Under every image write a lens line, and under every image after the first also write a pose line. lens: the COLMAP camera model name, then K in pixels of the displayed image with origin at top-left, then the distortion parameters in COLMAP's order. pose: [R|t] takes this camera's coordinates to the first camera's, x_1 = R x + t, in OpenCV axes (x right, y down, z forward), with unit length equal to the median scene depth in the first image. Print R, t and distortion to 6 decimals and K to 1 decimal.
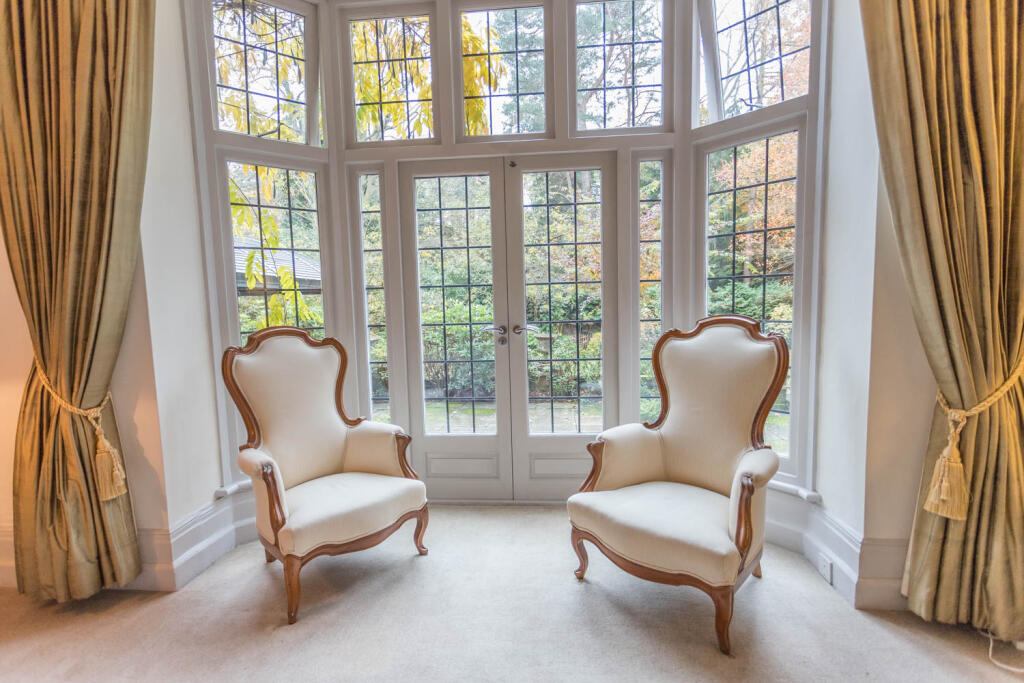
lens RADIAL K [[484.9, 0, 505.8], [0, 484.9, 336.8], [0, 0, 1]] dist [0.006197, 0.001840]
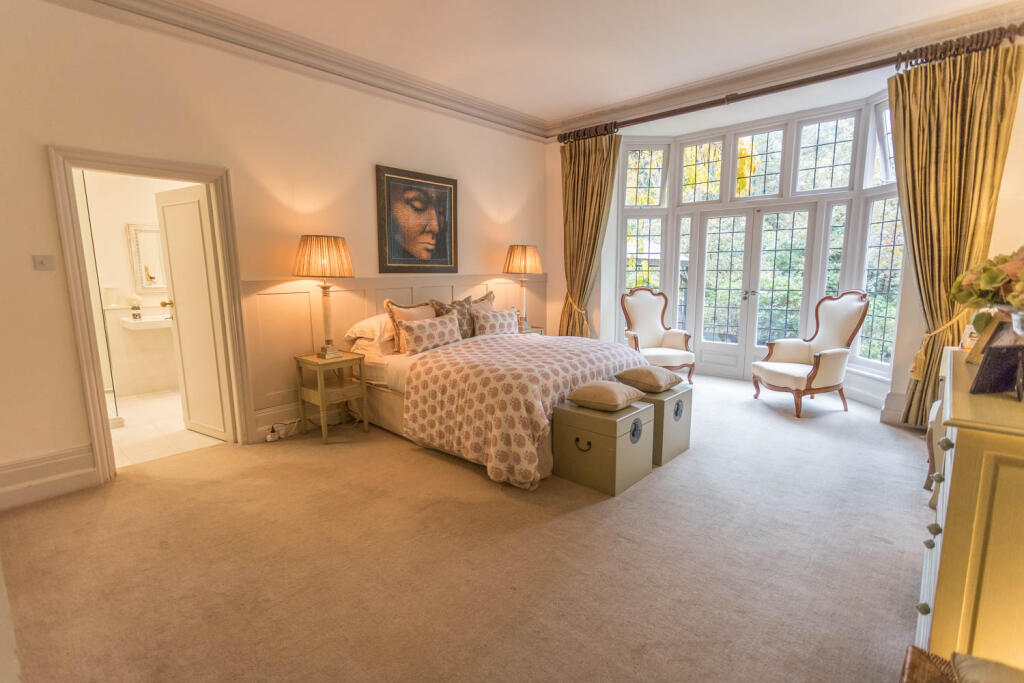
lens RADIAL K [[484.9, 0, 508.4], [0, 484.9, 343.8], [0, 0, 1]] dist [0.006197, 0.001840]
pose [[0.793193, 0.112027, -0.598577, 0.470768], [-0.059563, 0.992492, 0.106822, 0.041441], [0.606050, -0.049078, 0.793911, -1.286869]]
